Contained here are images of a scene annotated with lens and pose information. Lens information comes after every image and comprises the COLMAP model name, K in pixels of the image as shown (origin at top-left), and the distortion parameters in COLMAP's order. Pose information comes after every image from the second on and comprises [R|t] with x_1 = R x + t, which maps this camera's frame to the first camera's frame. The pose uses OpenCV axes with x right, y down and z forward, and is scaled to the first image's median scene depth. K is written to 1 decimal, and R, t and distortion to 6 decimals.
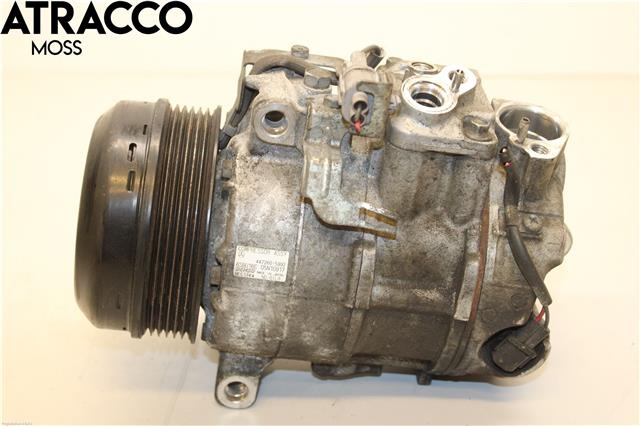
lens RADIAL K [[1218.2, 0, 320.2], [0, 1218.2, 213.4], [0, 0, 1]] dist [0.020172, 0.000000]
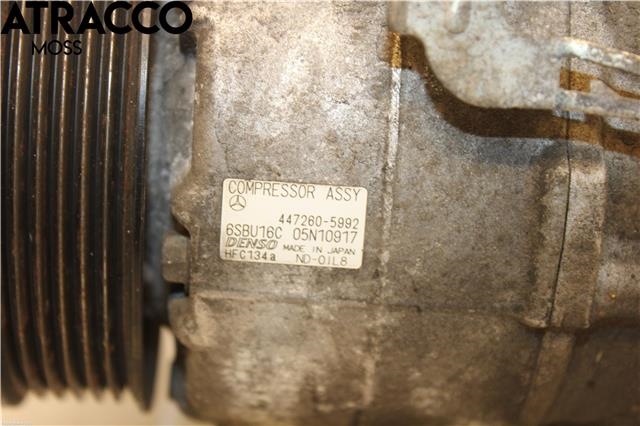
lens RADIAL K [[1613.8, 0, 319.0], [0, 1613.8, 214.1], [0, 0, 1]] dist [0.126030, 0.000000]
pose [[0.996749, -0.053855, -0.059932, -0.011007], [0.058573, 0.995076, 0.079959, -0.000410], [0.055330, -0.083209, 0.994995, 0.510856]]
